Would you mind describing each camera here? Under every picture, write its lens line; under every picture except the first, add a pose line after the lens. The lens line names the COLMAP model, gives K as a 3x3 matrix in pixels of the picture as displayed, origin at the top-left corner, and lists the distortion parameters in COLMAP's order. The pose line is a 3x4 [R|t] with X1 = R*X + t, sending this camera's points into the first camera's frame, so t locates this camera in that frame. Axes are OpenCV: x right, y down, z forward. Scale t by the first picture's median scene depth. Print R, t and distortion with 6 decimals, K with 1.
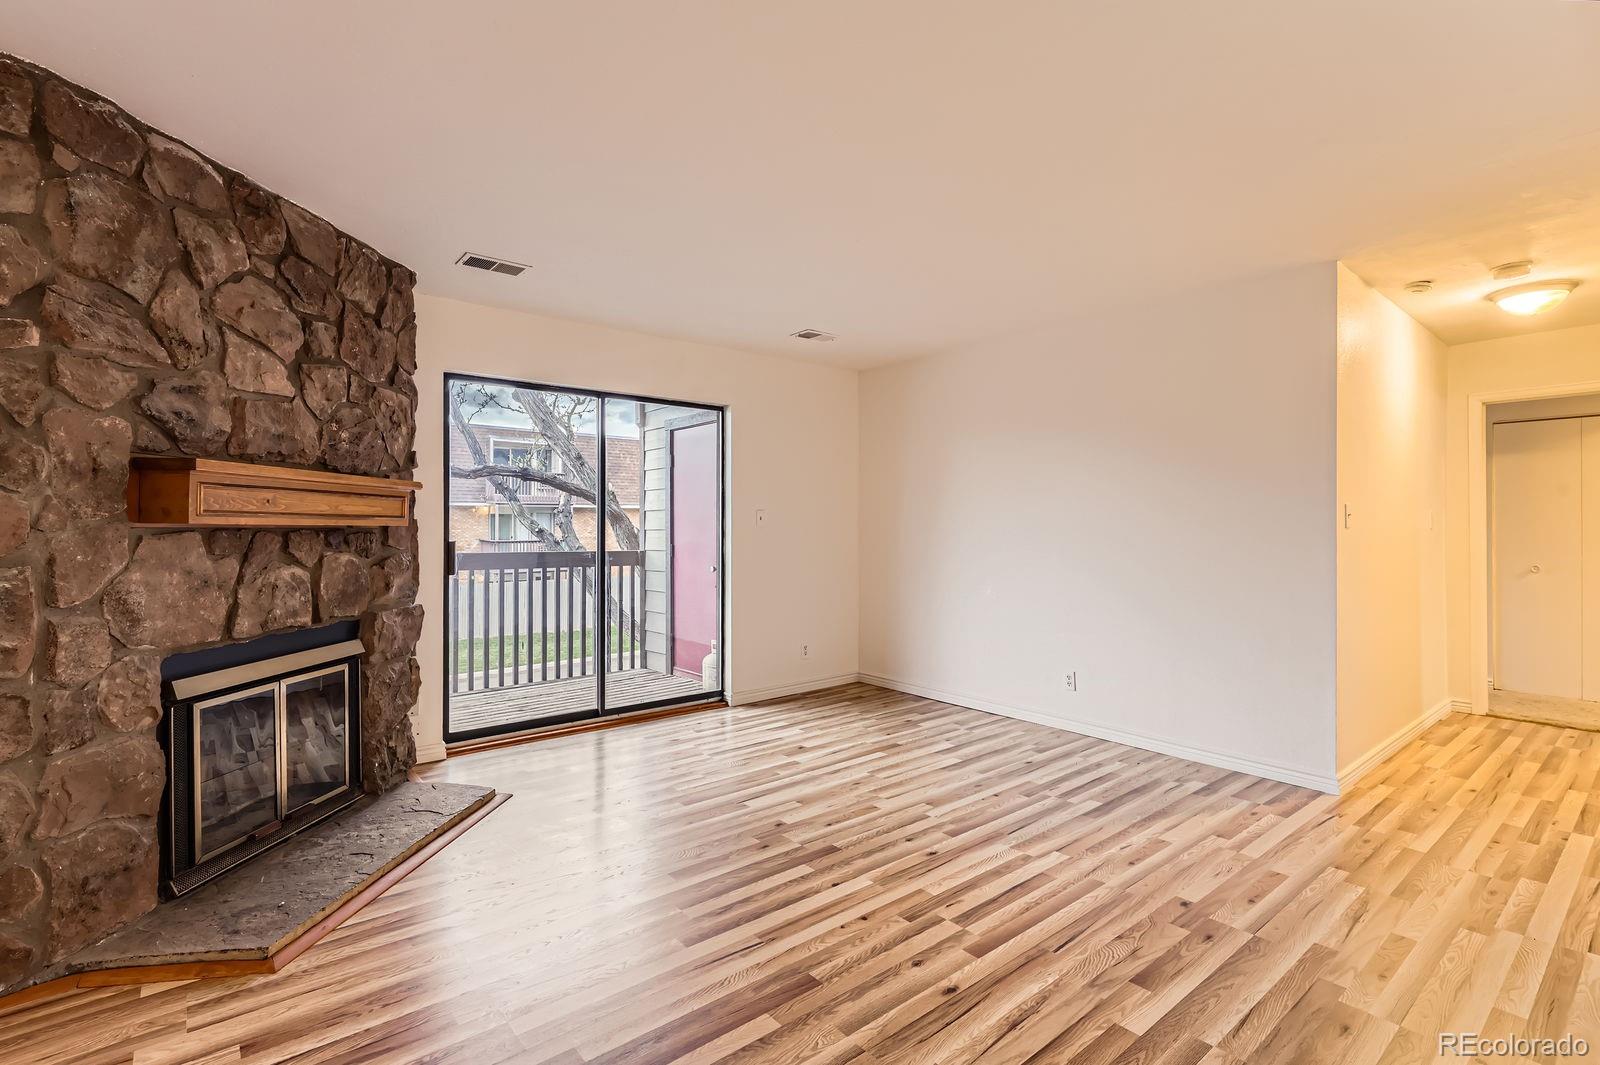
lens RADIAL K [[736.4, 0, 802.3], [0, 736.4, 528.4], [0, 0, 1]] dist [0.002967, -0.000608]
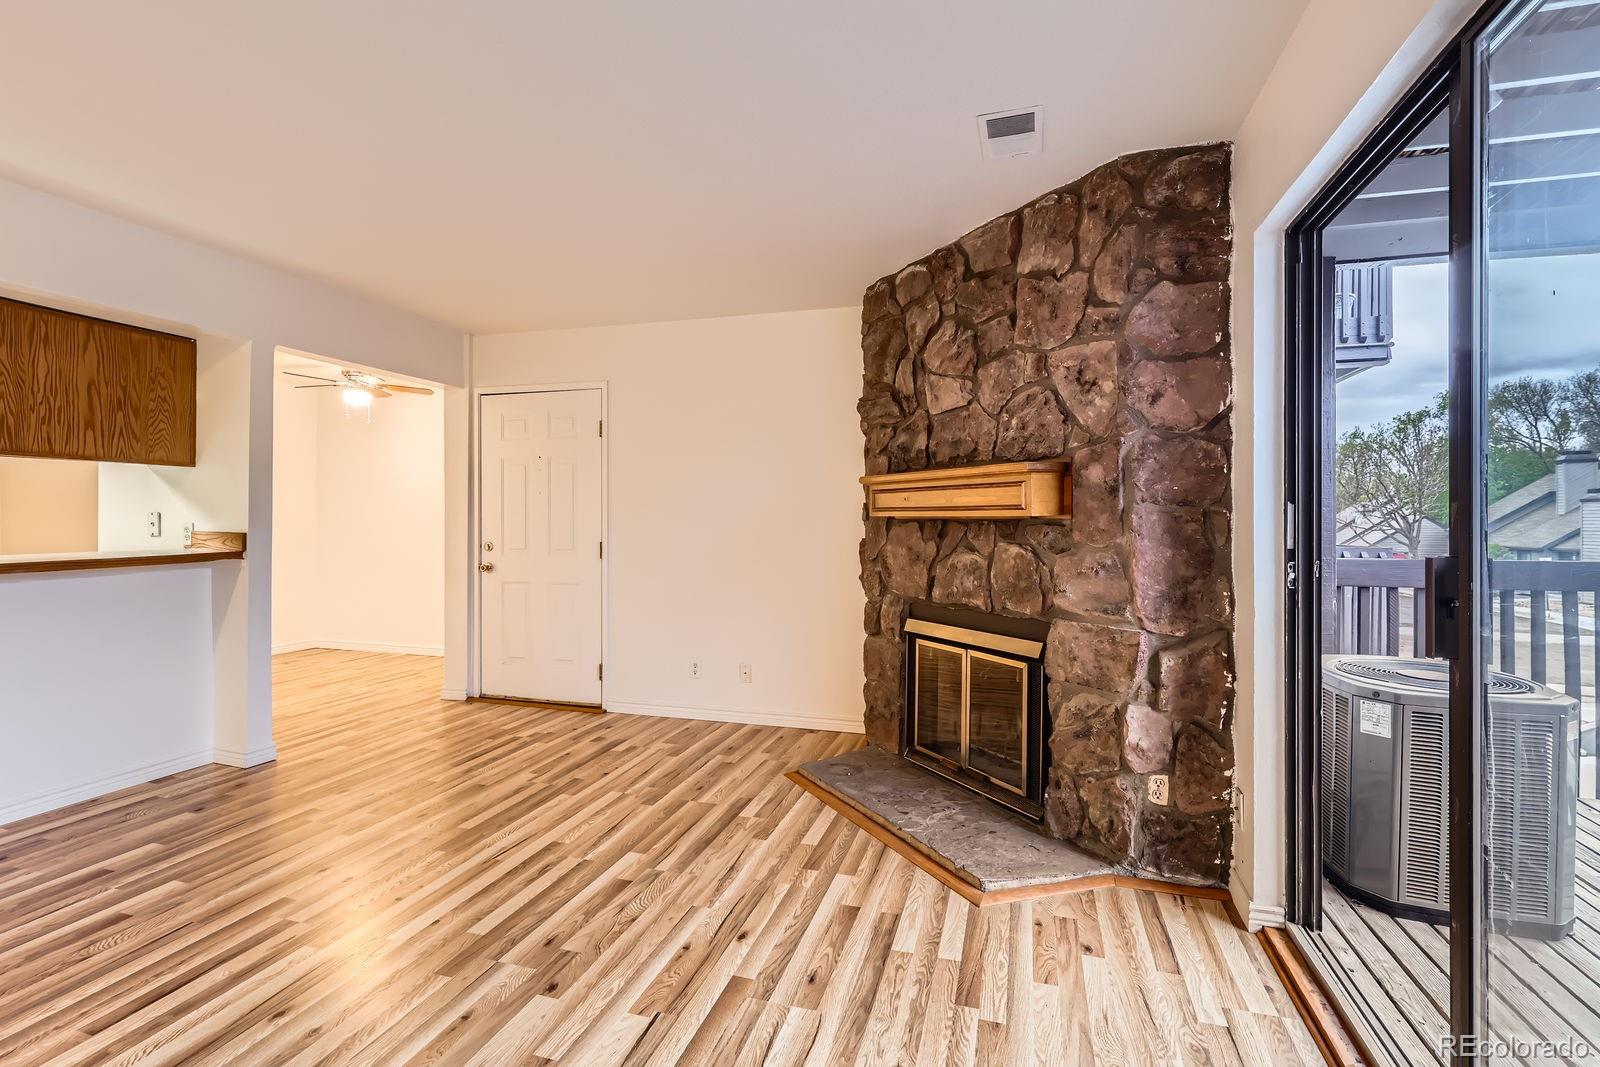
lens RADIAL K [[736.4, 0, 802.3], [0, 736.4, 529.4], [0, 0, 1]] dist [0.002967, -0.000608]
pose [[-0.833220, 0.004835, -0.552920, 0.149989], [-0.003265, 0.999901, 0.013664, 0.000814], [0.552931, 0.013190, -0.833122, 1.796551]]
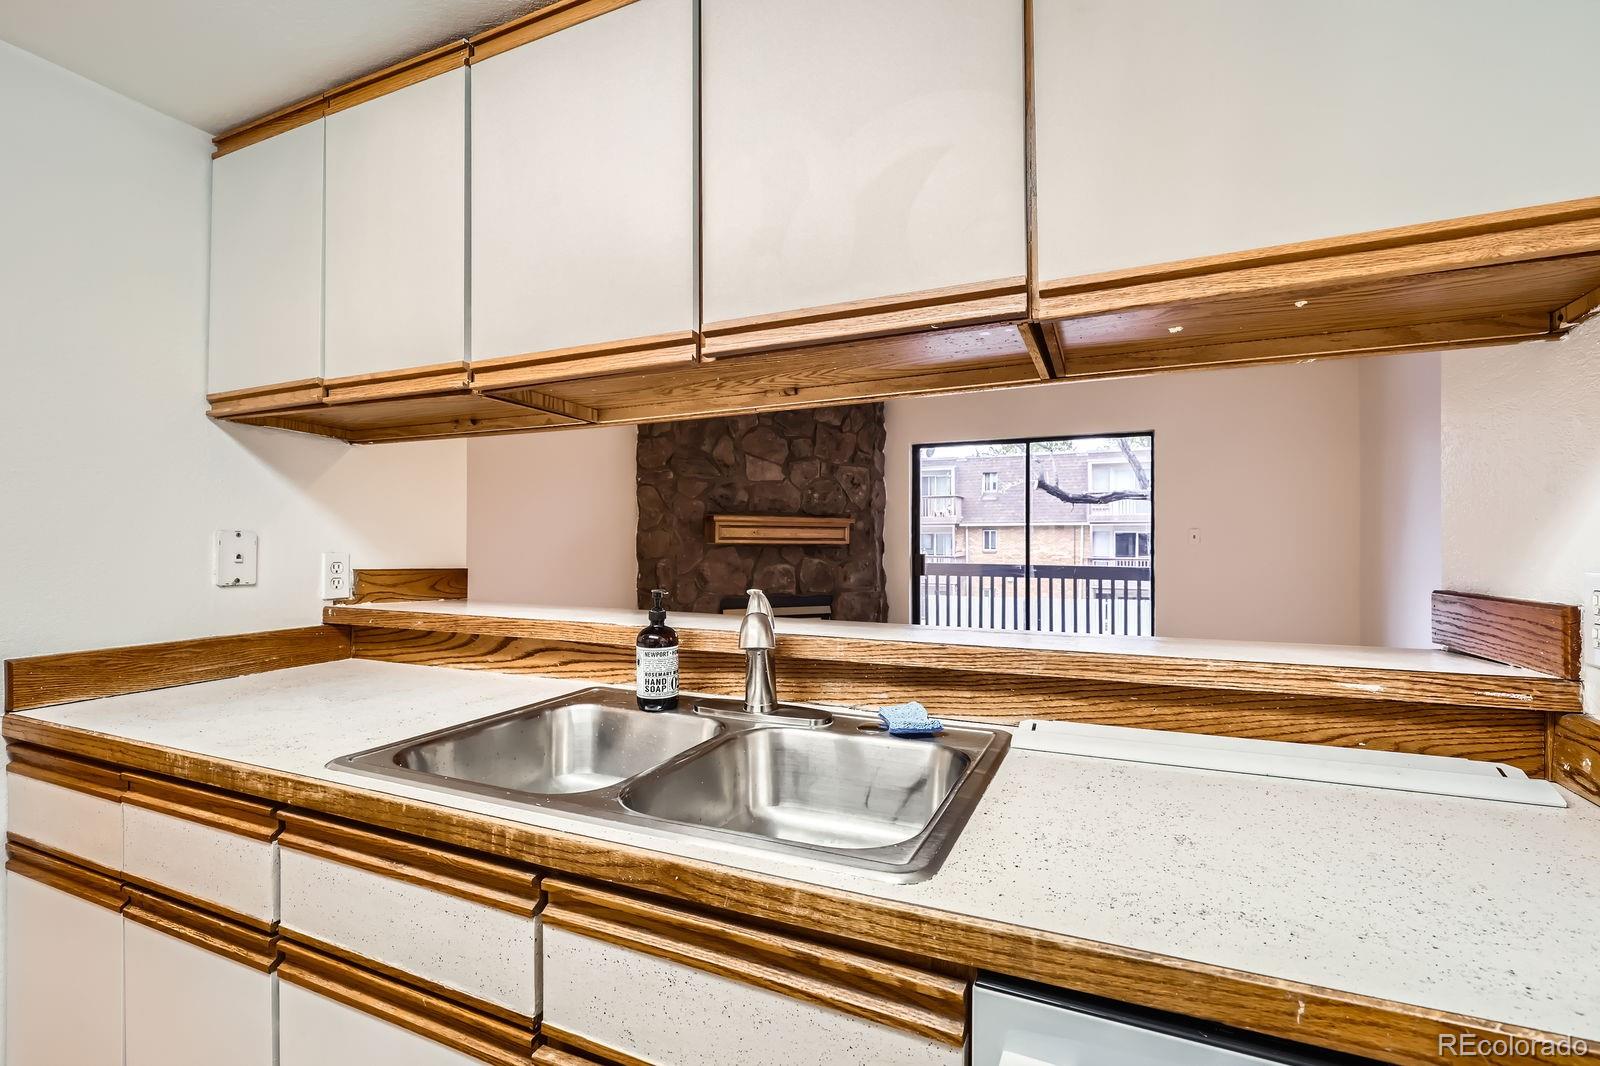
lens RADIAL K [[736.8, 0, 795.2], [0, 736.8, 541.5], [0, 0, 1]] dist [0.006975, 0.000018]
pose [[0.433336, -0.000698, -0.901232, 1.136831], [-0.006335, 0.999973, -0.003820, -0.002288], [0.901210, 0.007365, 0.433319, 0.155254]]
